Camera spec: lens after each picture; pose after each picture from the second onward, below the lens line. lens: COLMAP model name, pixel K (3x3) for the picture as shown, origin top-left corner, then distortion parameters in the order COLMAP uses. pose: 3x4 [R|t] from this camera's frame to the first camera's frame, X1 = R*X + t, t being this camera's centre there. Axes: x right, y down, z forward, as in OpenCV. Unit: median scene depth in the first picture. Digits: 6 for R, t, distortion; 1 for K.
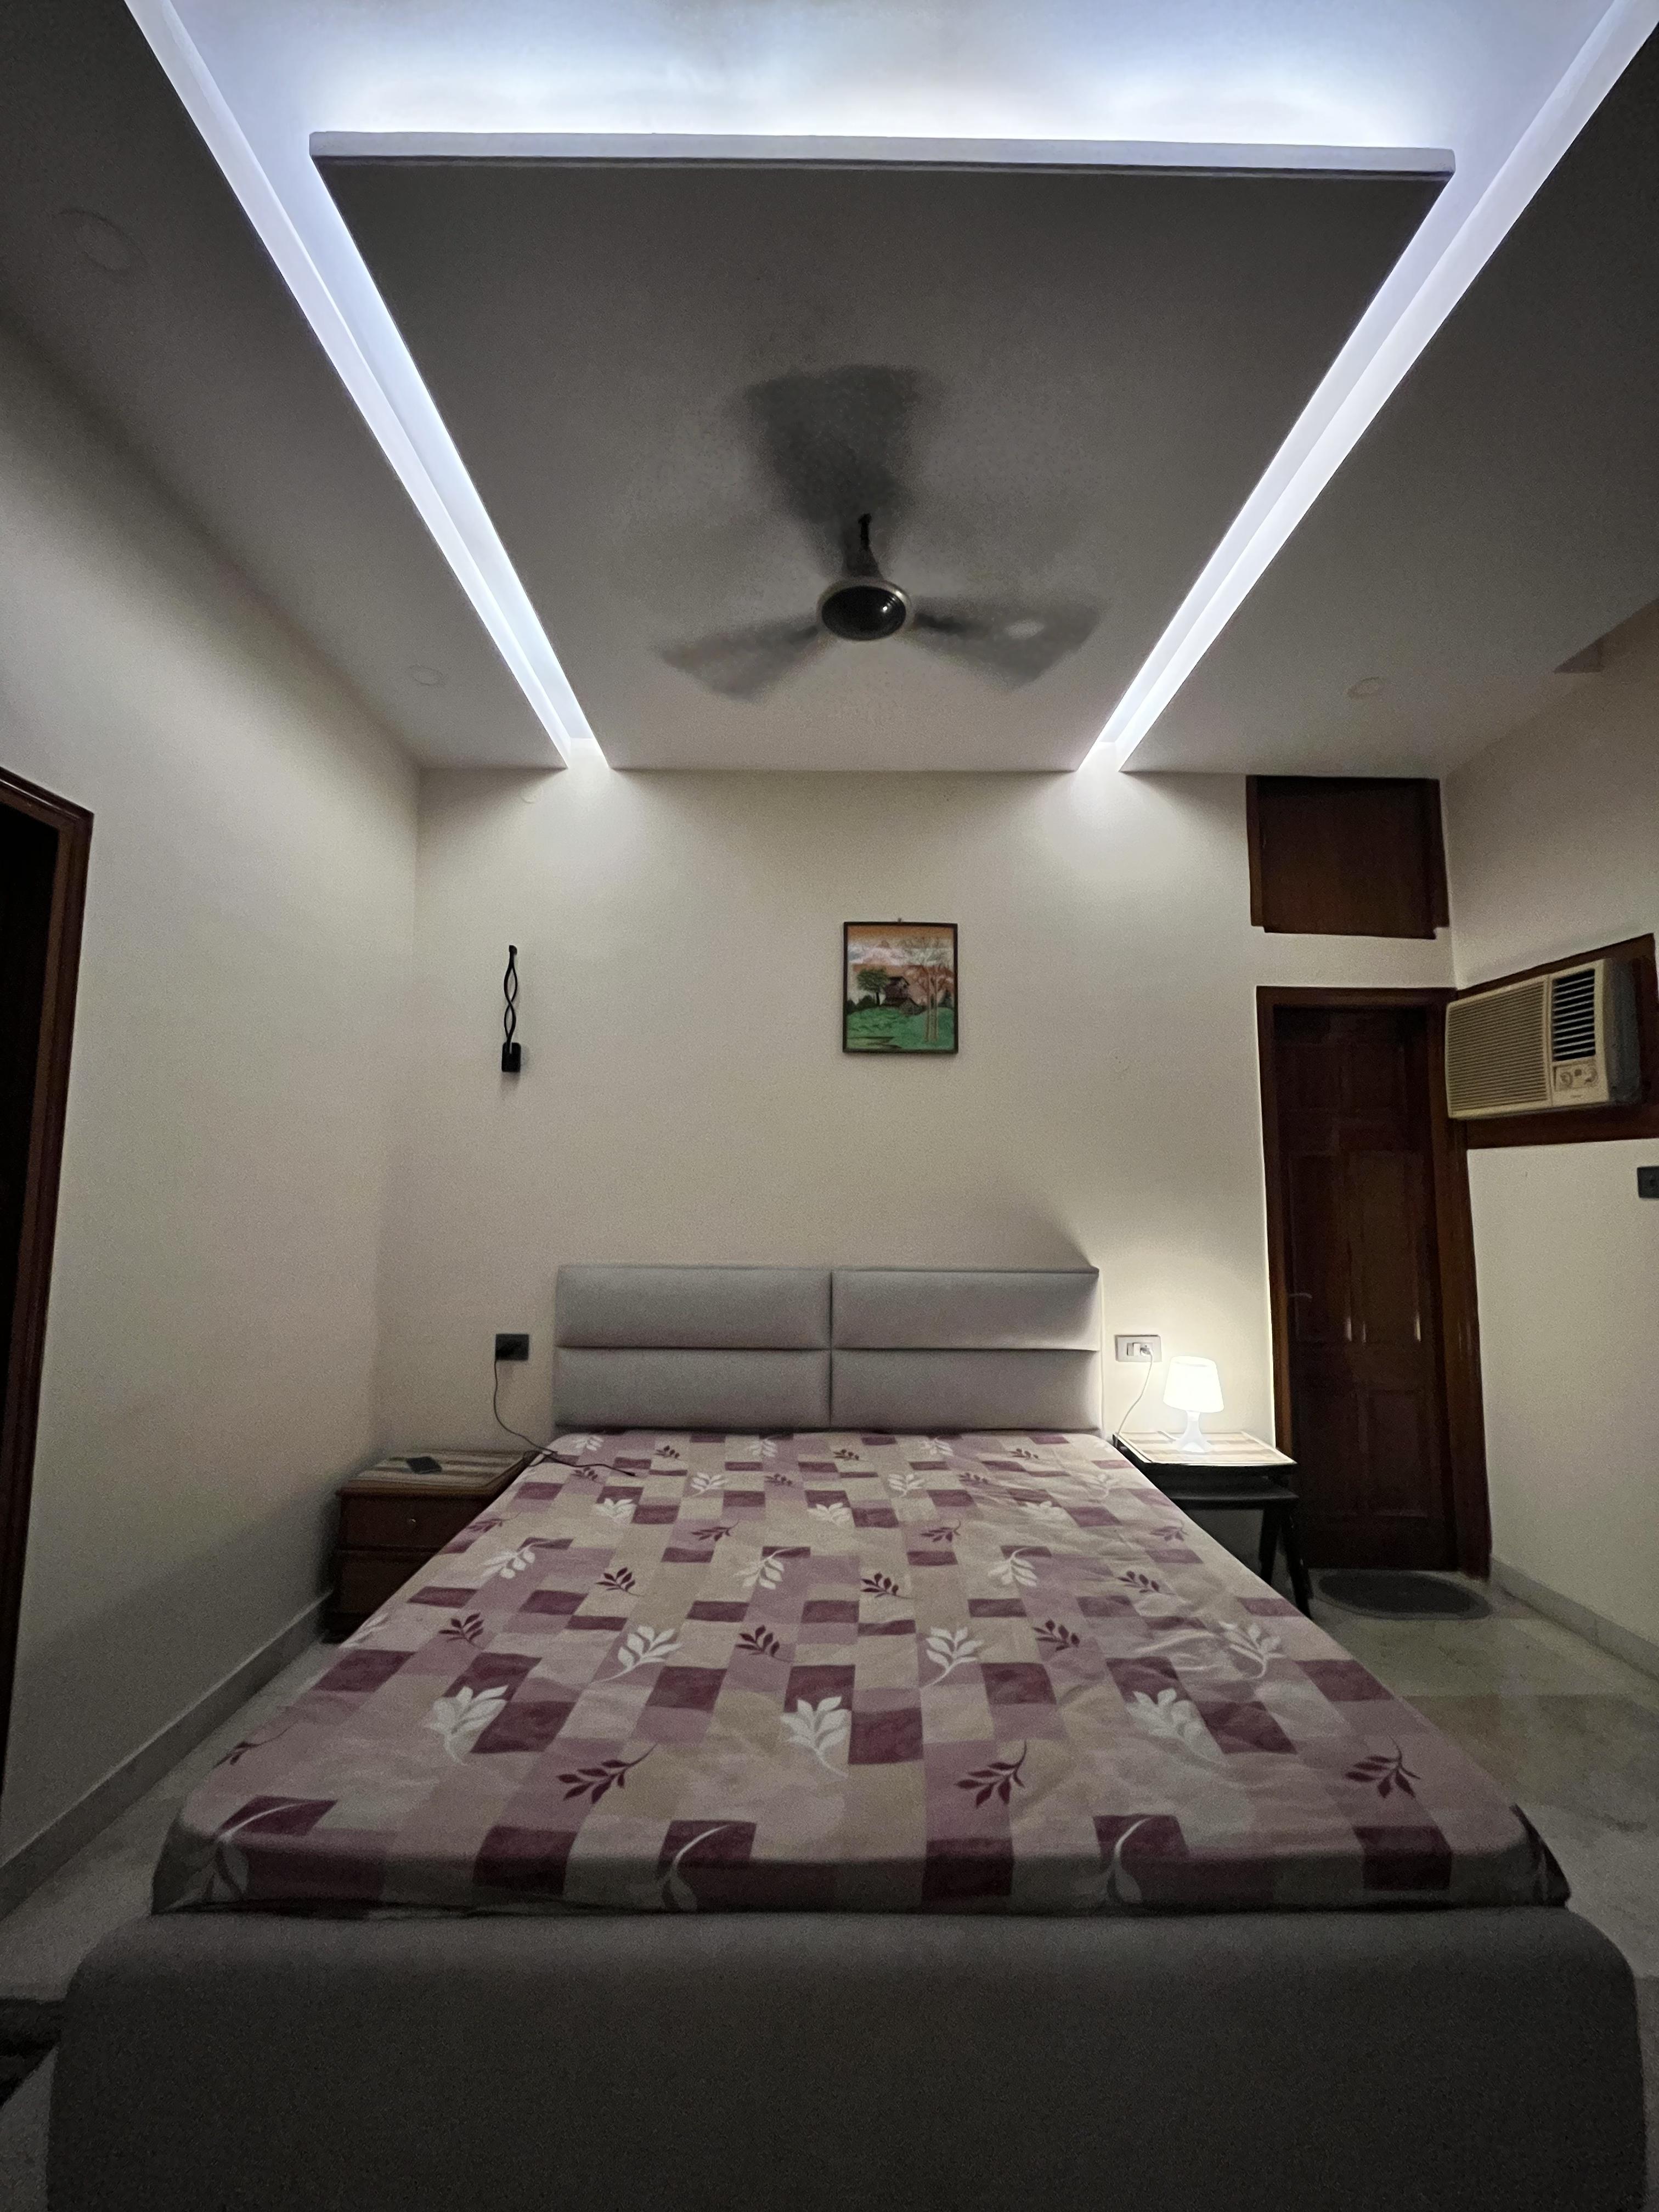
lens RADIAL K [[904.3, 0, 829.5], [0, 904.3, 1106.0], [0, 0, 1]] dist [0.001271, -0.000259]
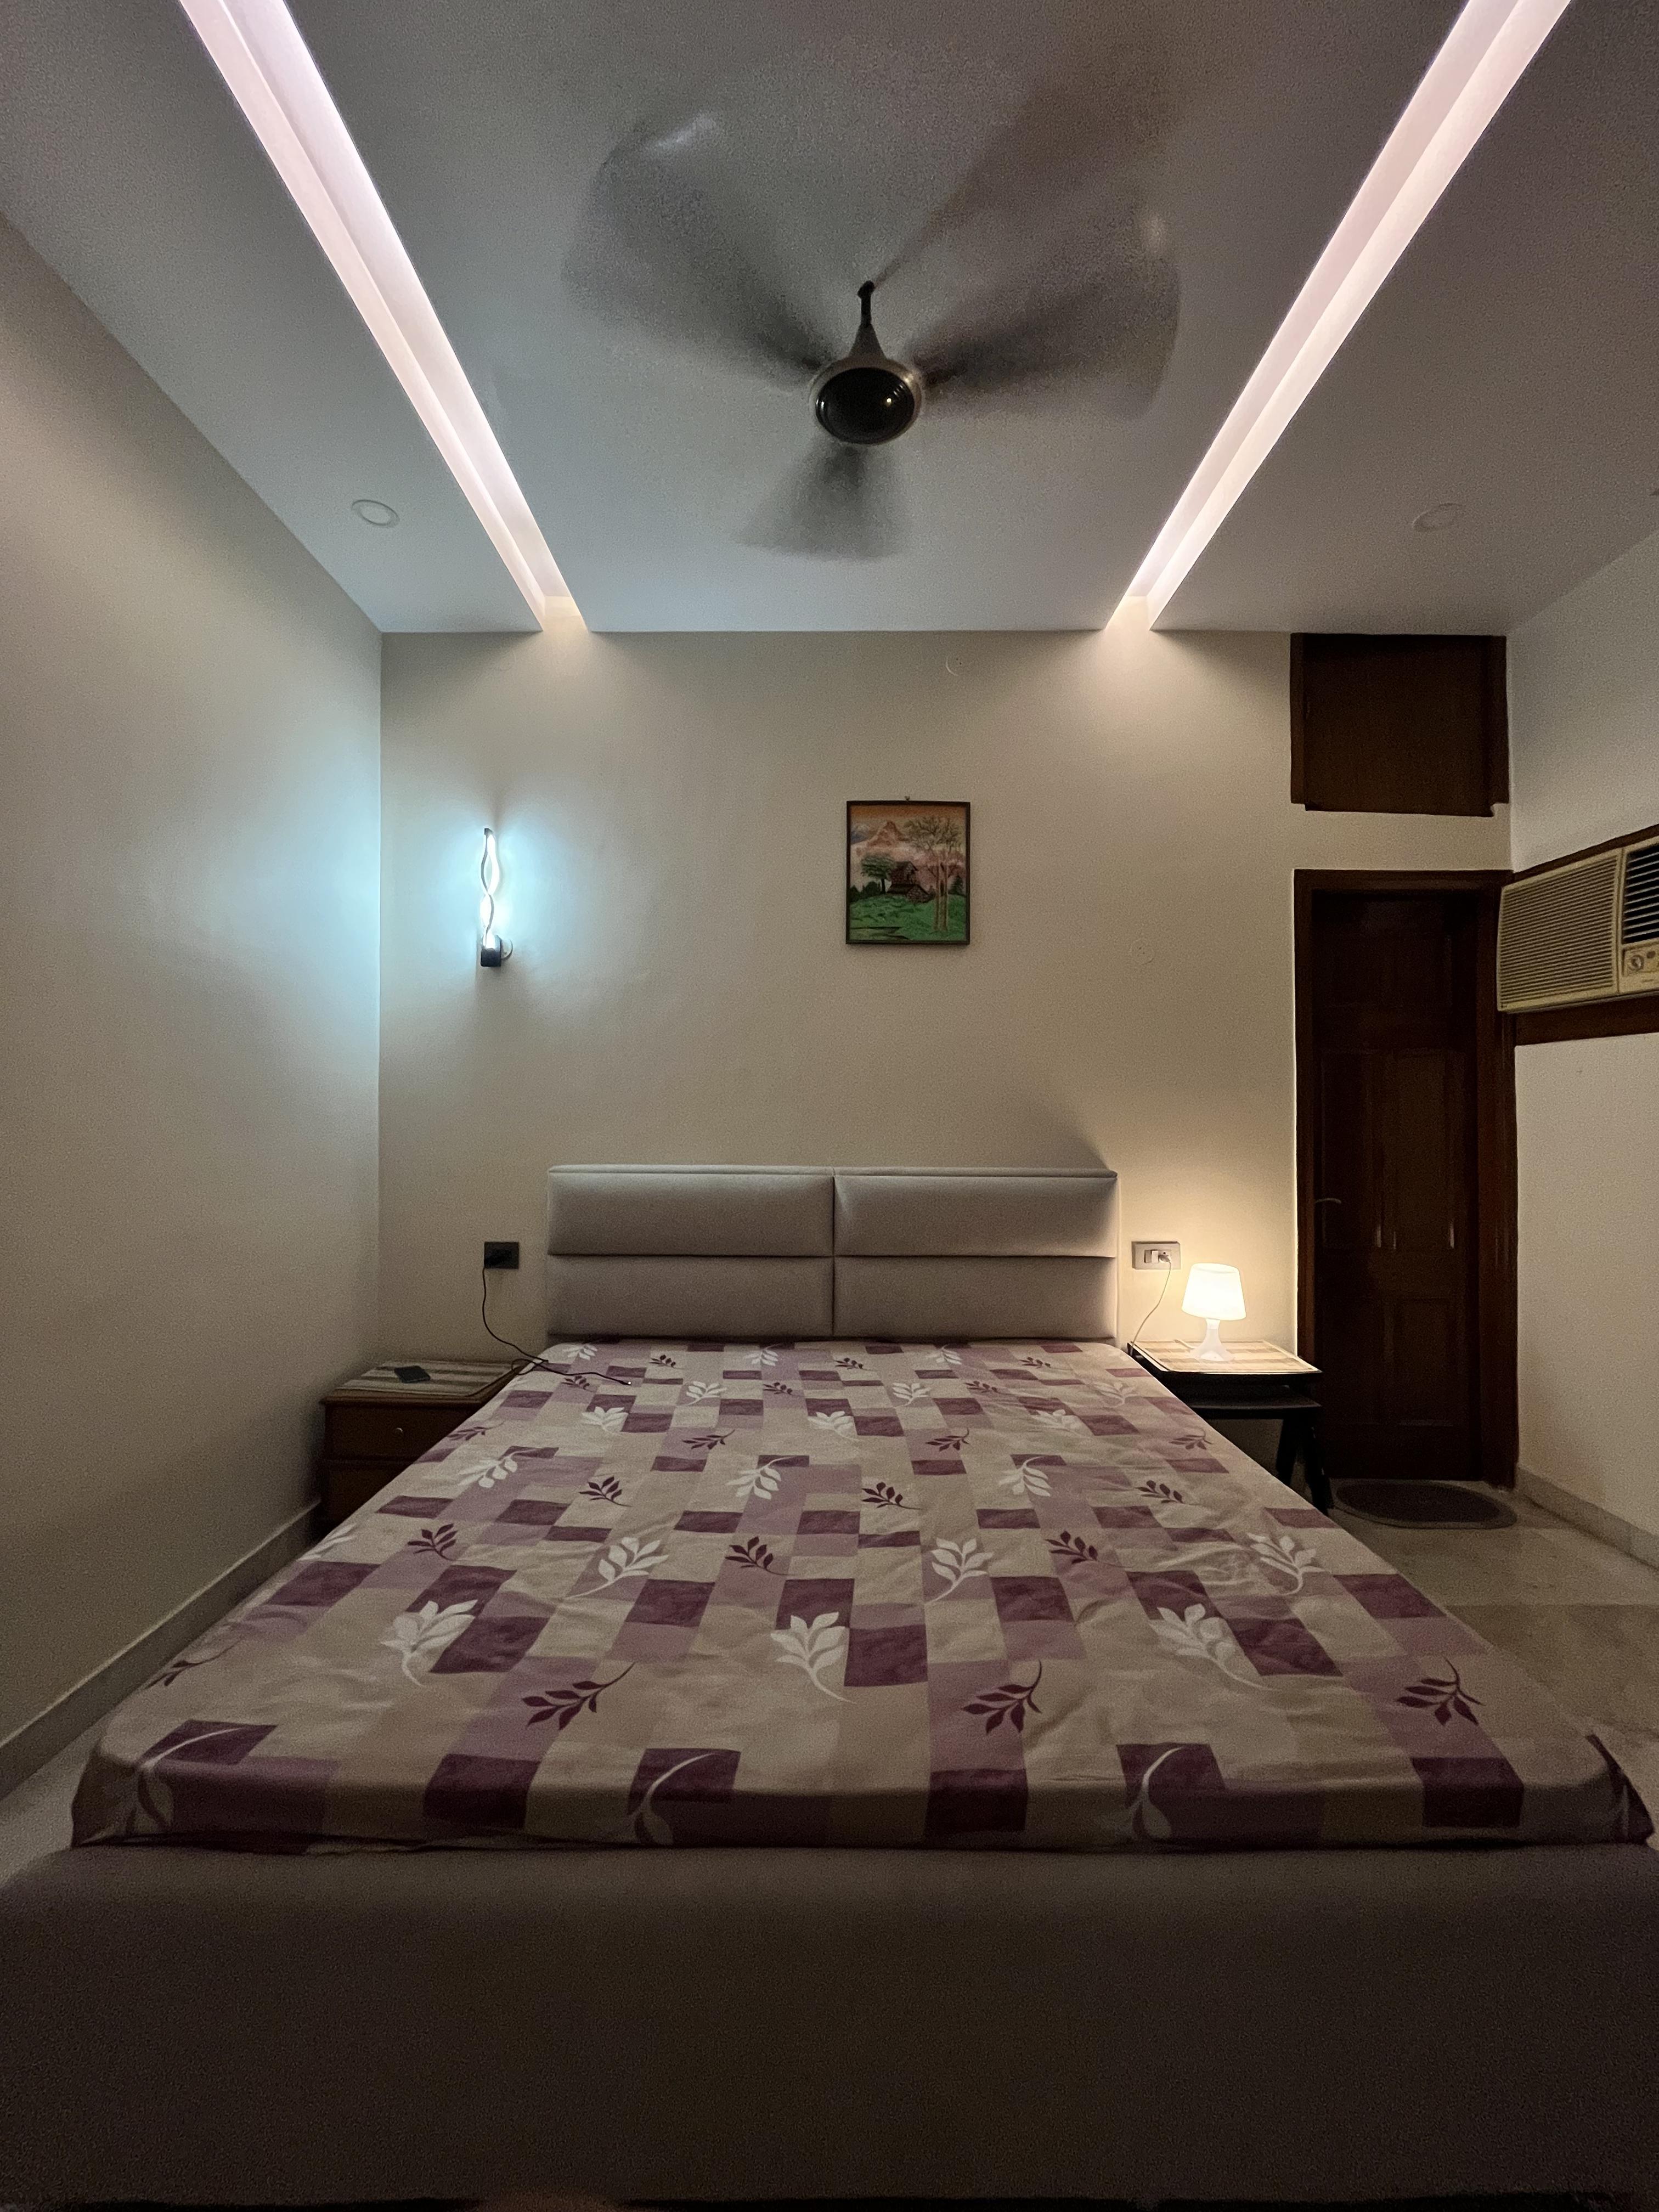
lens RADIAL K [[904.3, 0, 829.5], [0, 904.3, 1106.0], [0, 0, 1]] dist [0.001271, -0.000259]
pose [[0.999949, -0.003288, -0.009565, 0.011856], [0.004071, 0.996540, 0.083016, 0.053689], [0.009259, -0.083050, 0.996502, 0.106224]]
